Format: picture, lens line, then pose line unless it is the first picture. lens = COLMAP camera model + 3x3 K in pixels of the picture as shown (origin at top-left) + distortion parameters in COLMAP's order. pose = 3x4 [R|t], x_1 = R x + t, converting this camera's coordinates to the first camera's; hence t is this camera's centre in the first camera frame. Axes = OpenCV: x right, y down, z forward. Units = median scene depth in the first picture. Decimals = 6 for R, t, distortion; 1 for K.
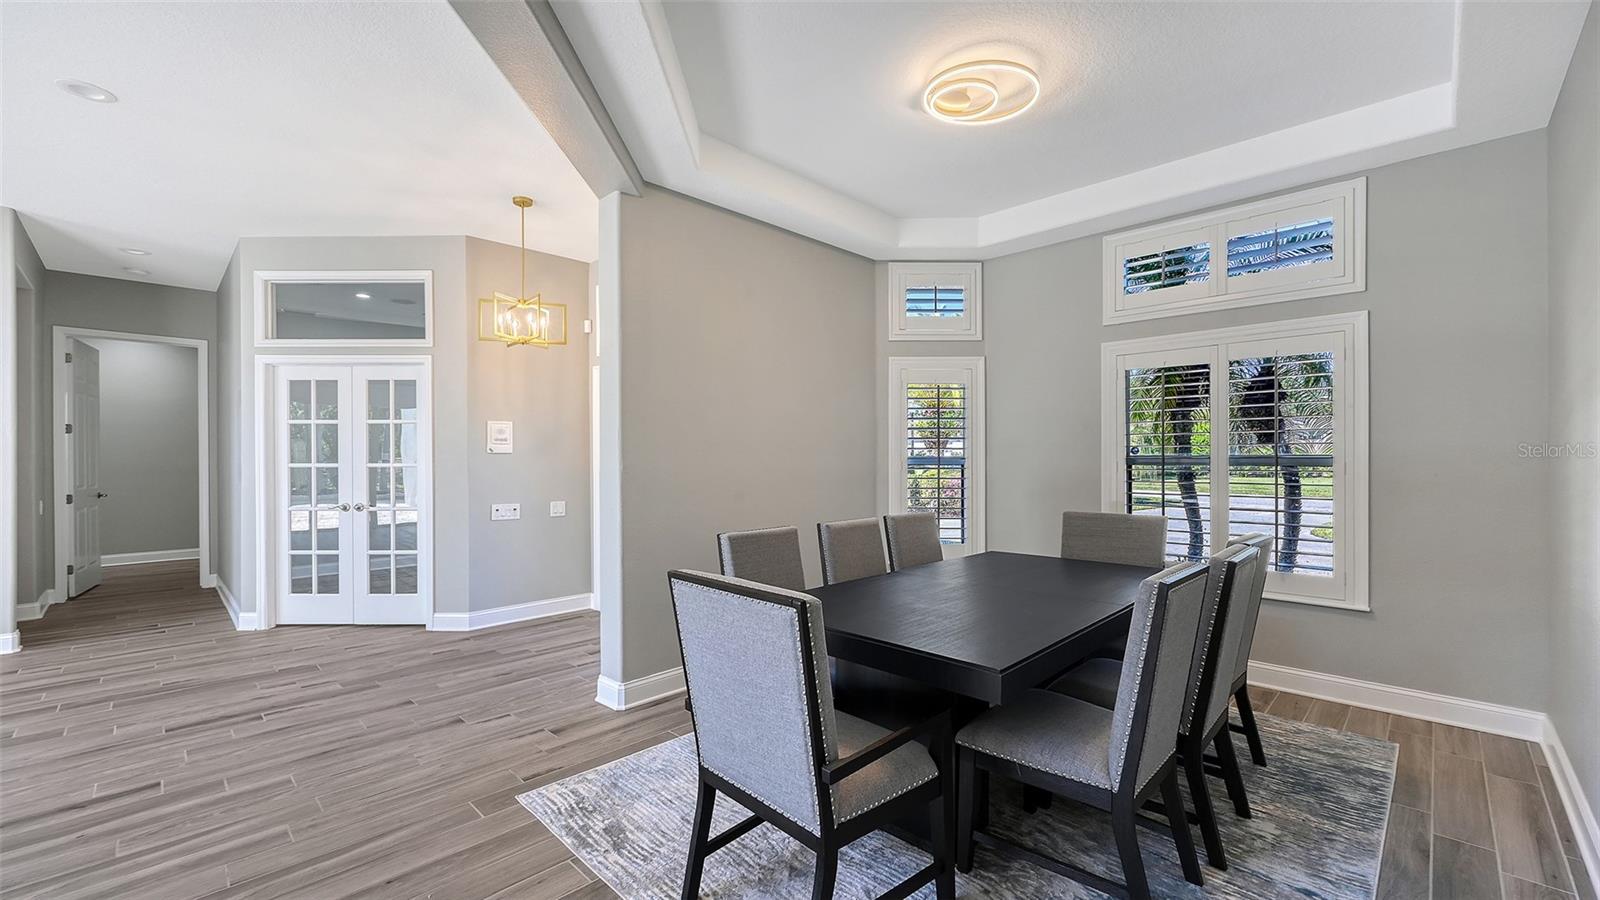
lens RADIAL K [[647.5, 0, 806.1], [0, 647.5, 458.2], [0, 0, 1]] dist [0.000207, -0.000005]
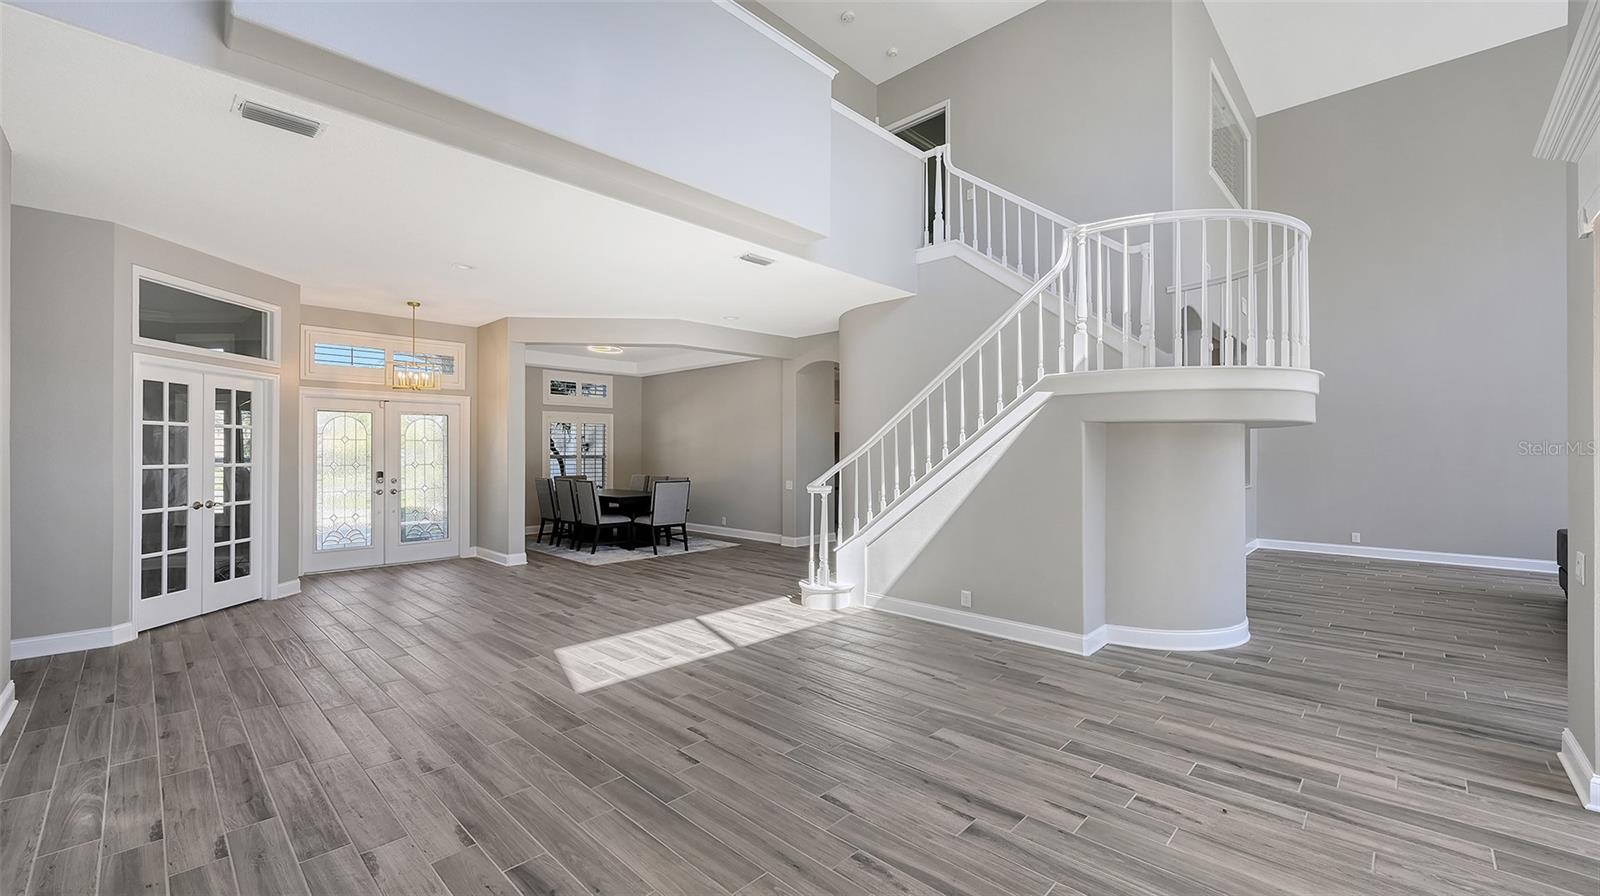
lens RADIAL K [[633.1, 0, 788.3], [0, 633.1, 443.7], [0, 0, 1]] dist [-0.001118, 0.000124]
pose [[0.004501, 0.015685, 0.999867, -1.994615], [0.000421, 0.999877, -0.015687, -0.010080], [-0.999990, 0.000492, 0.004494, 0.030350]]
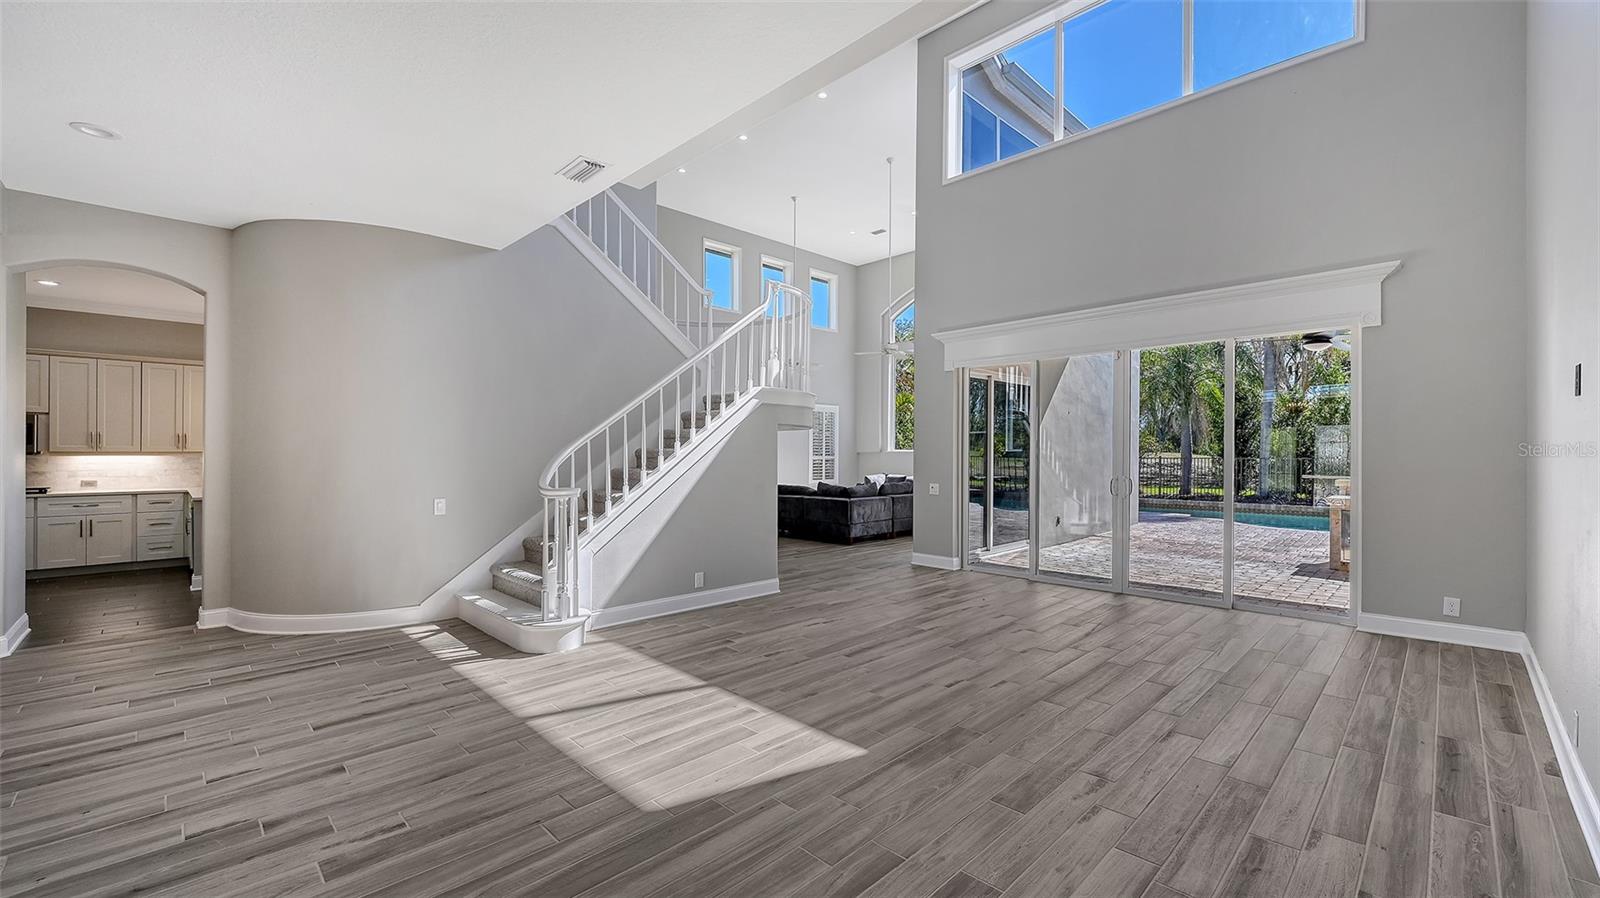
lens RADIAL K [[651.9, 0, 832.1], [0, 651.9, 466.6], [0, 0, 1]] dist [-0.002742, -0.000168]
pose [[-0.999984, 0.003275, -0.004516, -1.126769], [0.003175, 0.999754, 0.021969, 0.001344], [0.004587, 0.021955, -0.999748, 0.966387]]
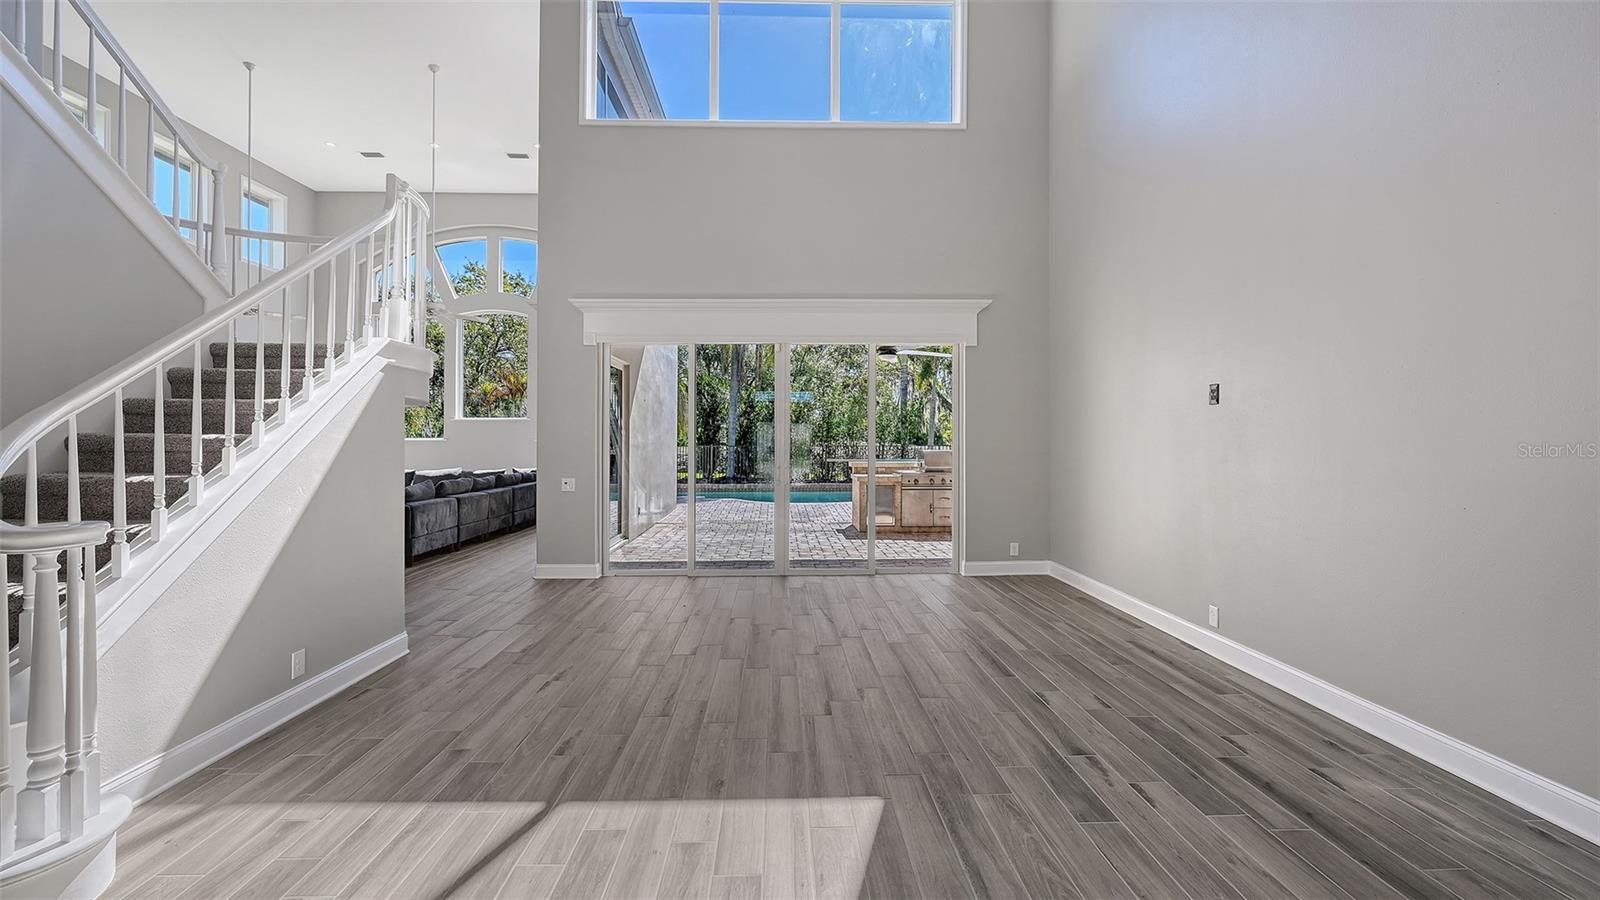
lens RADIAL K [[636.9, 0, 800.0], [0, 636.9, 450.0], [0, 0, 1]] dist [-0.001240, -0.000035]
pose [[-0.693815, 0.013573, -0.720025, -0.760068], [0.002809, 0.999866, 0.016141, 0.001322], [0.720148, 0.009176, -0.693760, 0.599877]]
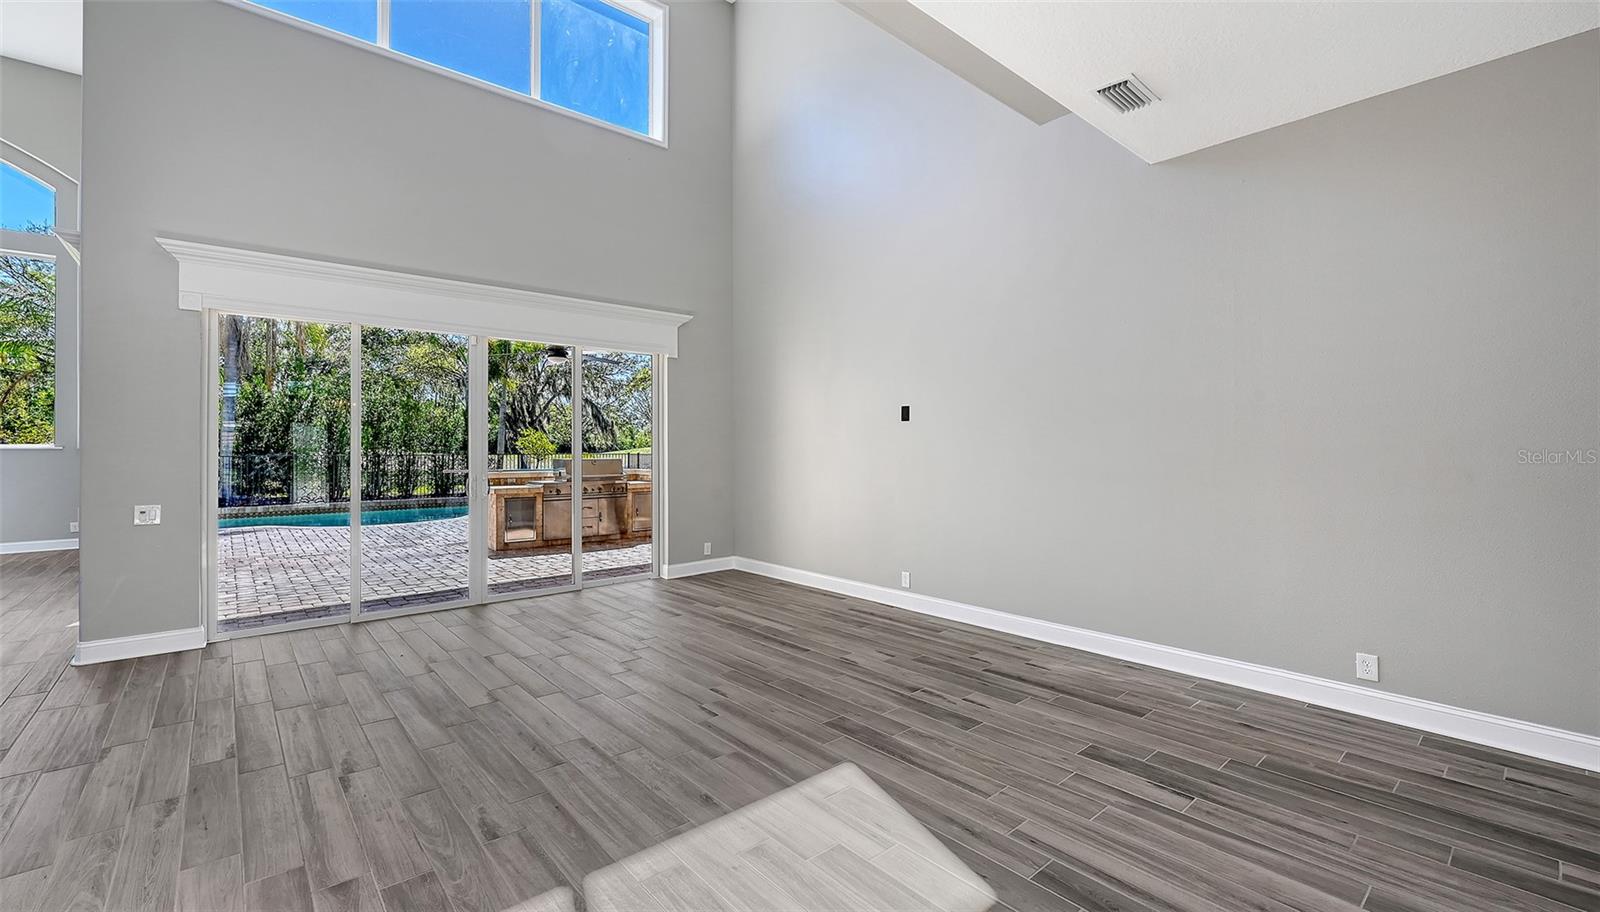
lens RADIAL K [[653.9, 0, 770.6], [0, 653.9, 458.7], [0, 0, 1]] dist [-0.002601, -0.000269]
pose [[-0.104028, 0.018362, -0.994405, -0.563451], [0.001787, 0.999831, 0.018276, 0.000575], [0.994573, 0.000124, -0.104043, 0.281515]]
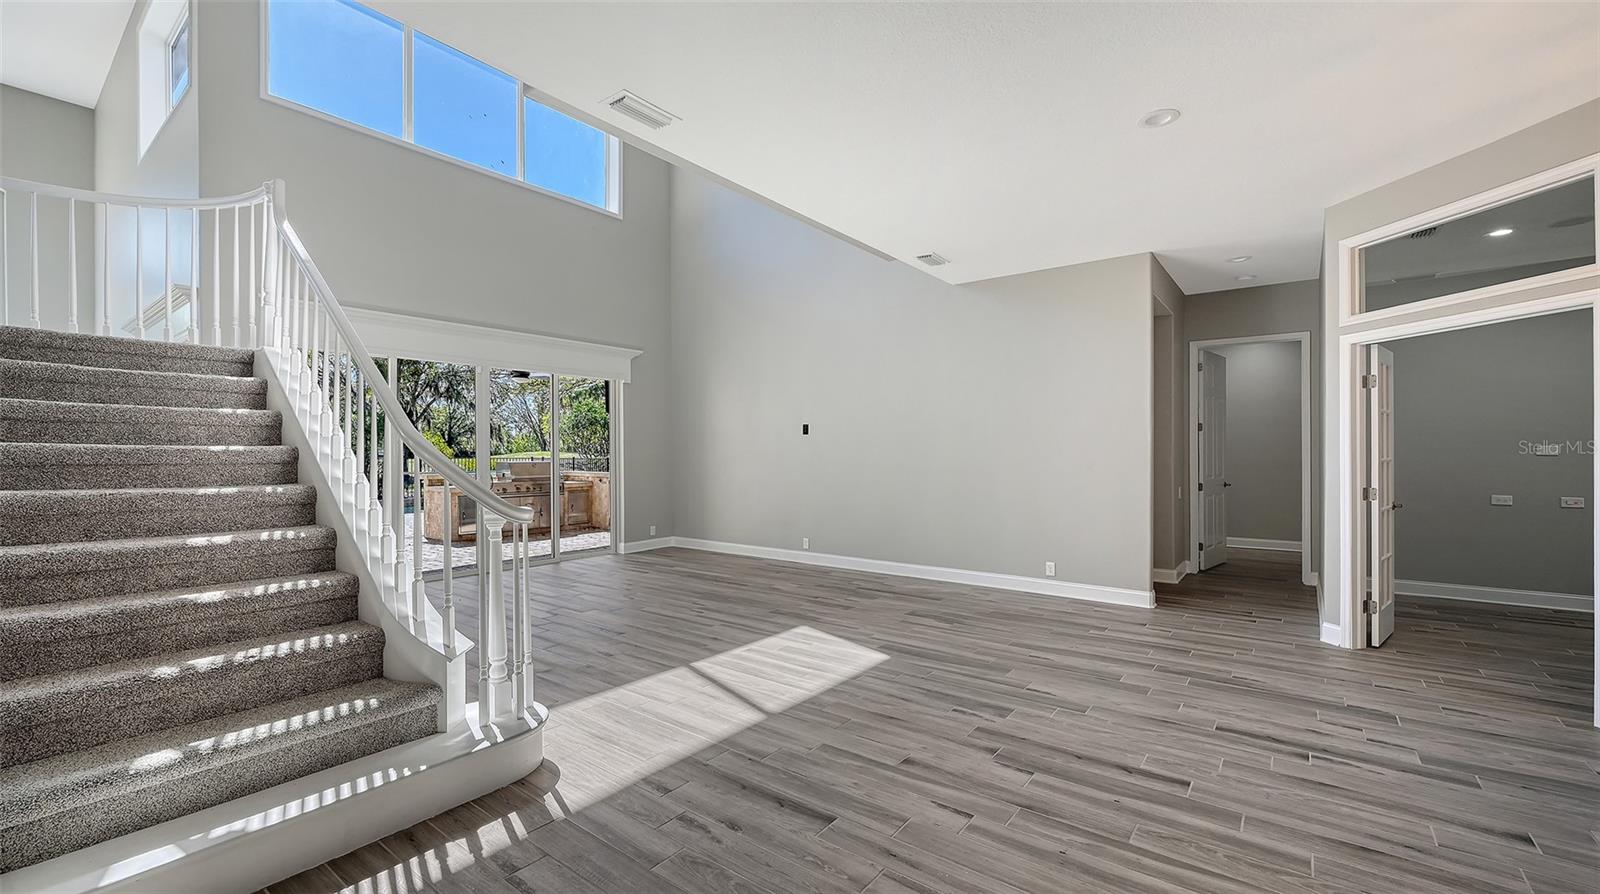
lens RADIAL K [[654.1, 0, 794.9], [0, 654.1, 454.4], [0, 0, 1]] dist [-0.001311, -0.000158]
pose [[0.111147, 0.005005, -0.993791, -0.049757], [-0.000644, 0.999987, 0.004964, -0.001456], [0.993804, 0.000088, 0.111149, 0.180216]]
